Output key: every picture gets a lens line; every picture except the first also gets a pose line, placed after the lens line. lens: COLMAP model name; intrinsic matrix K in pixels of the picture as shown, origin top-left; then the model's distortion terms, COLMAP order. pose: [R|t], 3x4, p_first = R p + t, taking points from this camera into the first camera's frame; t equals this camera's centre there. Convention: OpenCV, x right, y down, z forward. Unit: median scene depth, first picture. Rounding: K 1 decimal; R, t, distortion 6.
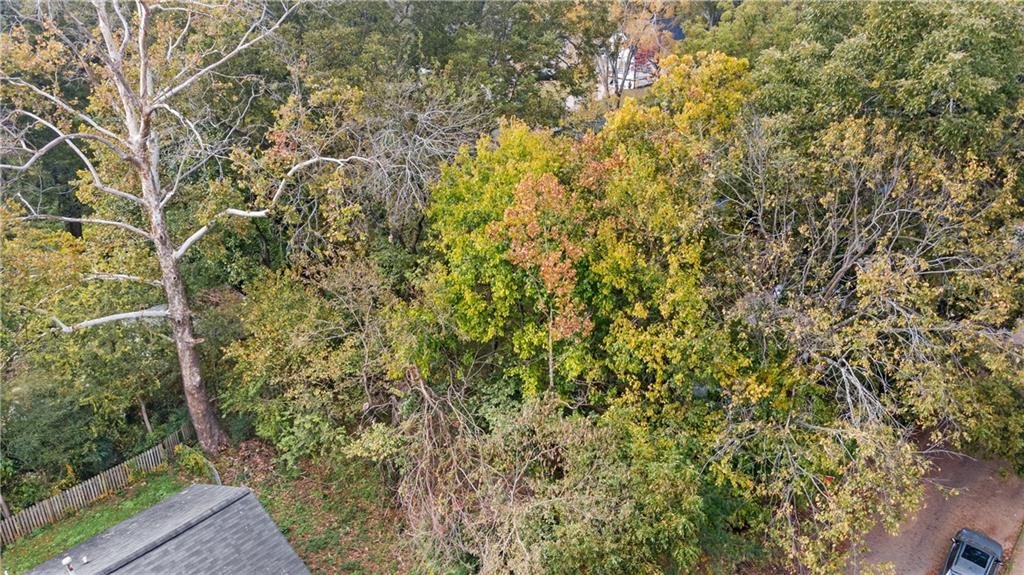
lens RADIAL K [[747.1, 0, 508.8], [0, 747.1, 281.3], [0, 0, 1]] dist [0.027114, 0.051323]
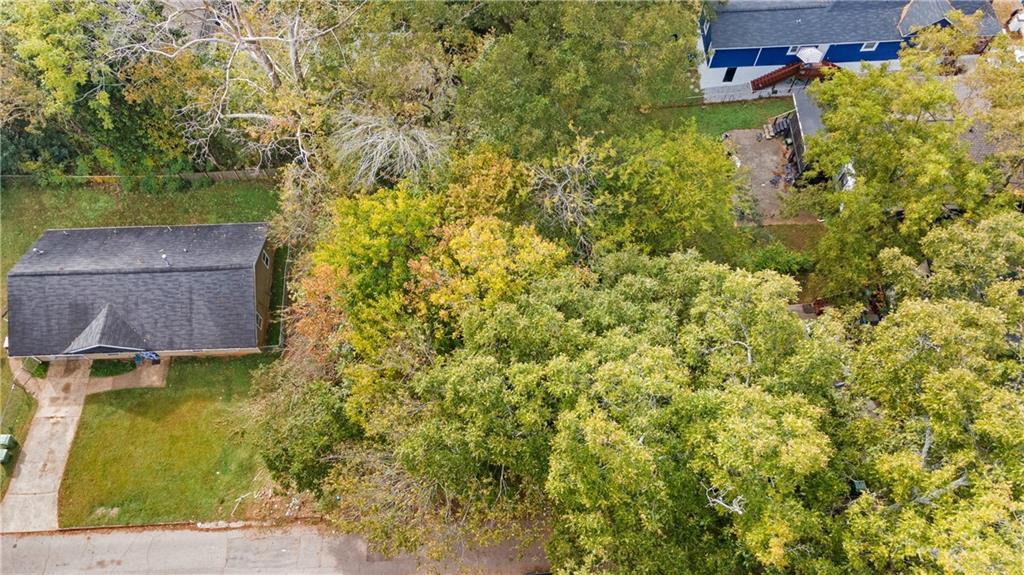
lens RADIAL K [[745.7, 0, 507.9], [0, 745.7, 281.0], [0, 0, 1]] dist [0.044114, 0.007558]
pose [[0.691131, 0.642017, -0.331892, 0.700119], [-0.292027, 0.668135, 0.684336, -1.110685], [0.661104, -0.376044, 0.649255, 0.216045]]
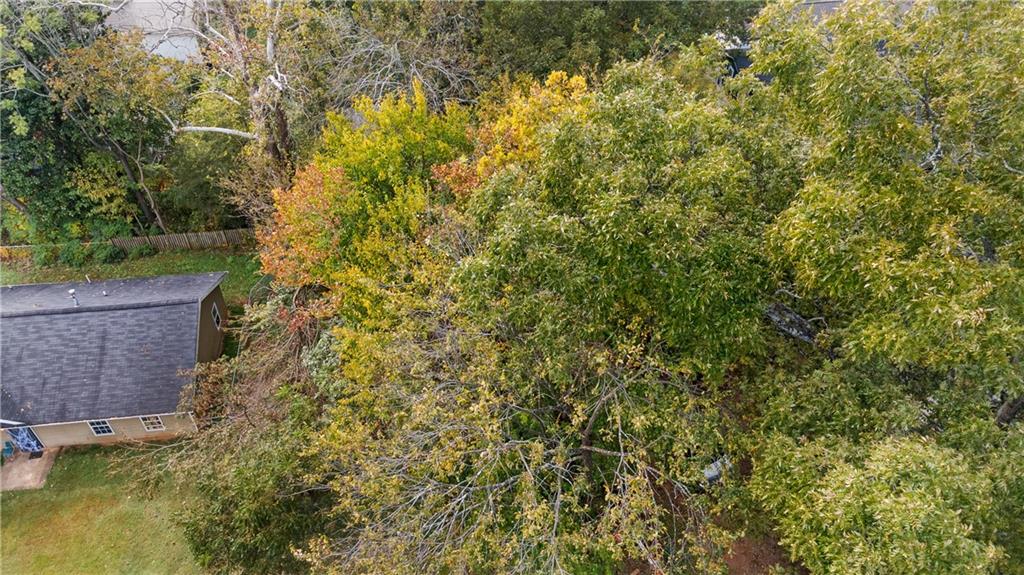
lens RADIAL K [[744.2, 0, 511.4], [0, 744.2, 282.1], [0, 0, 1]] dist [0.047205, 0.019561]
pose [[0.743253, 0.448874, -0.496072, 0.701115], [-0.279685, 0.882074, 0.379105, -0.403104], [0.607743, -0.143027, 0.781148, 0.305108]]
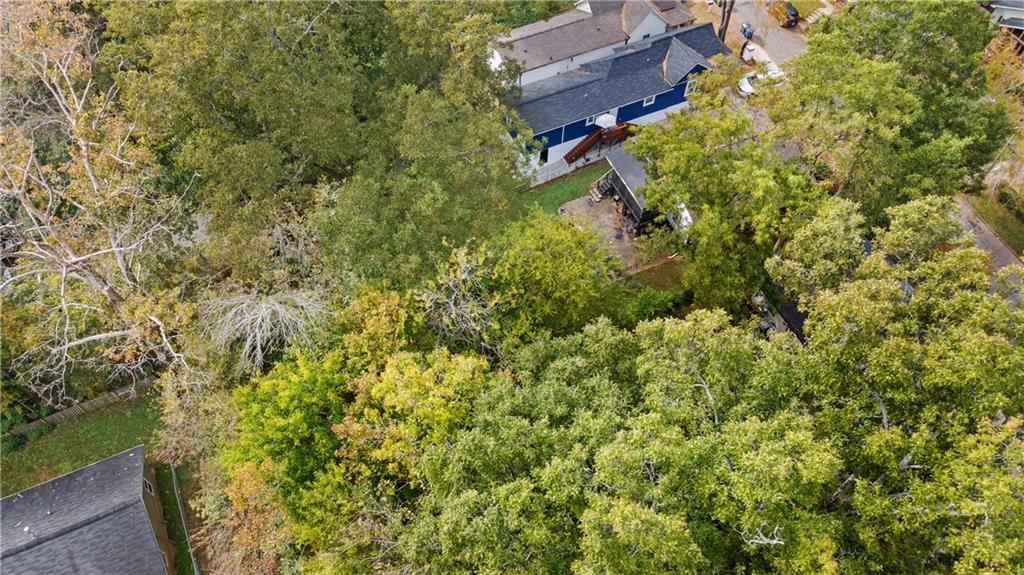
lens RADIAL K [[745.7, 0, 507.9], [0, 745.7, 281.0], [0, 0, 1]] dist [0.044114, 0.007558]
pose [[0.918590, 0.325765, -0.223762, 0.578649], [-0.169255, 0.835904, 0.522128, -1.076060], [0.357135, -0.441749, 0.822990, 0.158978]]
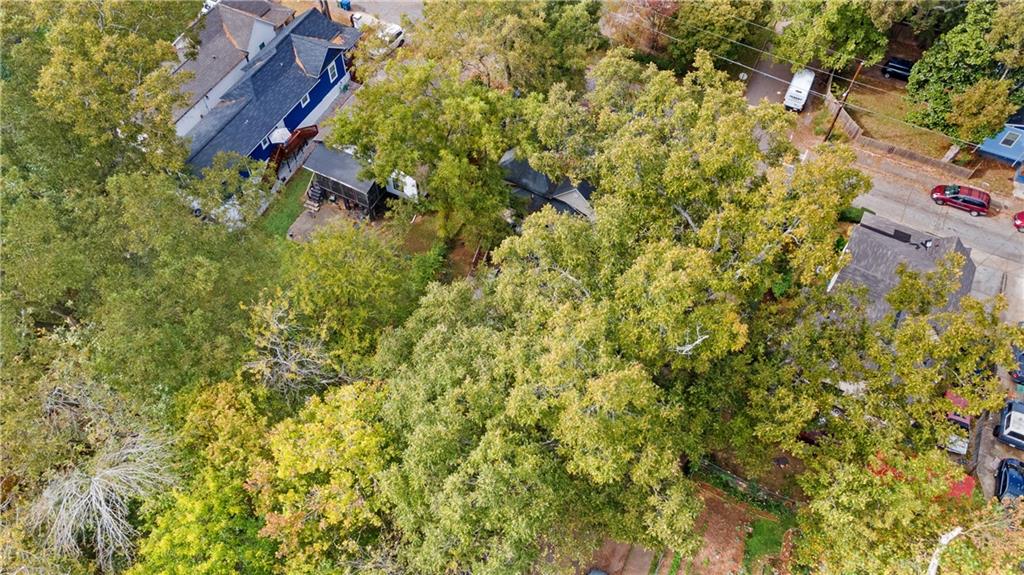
lens RADIAL K [[747.1, 0, 508.8], [0, 747.1, 281.3], [0, 0, 1]] dist [0.027114, 0.051323]
pose [[0.960168, -0.220408, 0.171751, 0.358840], [0.103717, 0.851871, 0.513380, -1.054467], [-0.259463, -0.475117, 0.840799, 0.086688]]
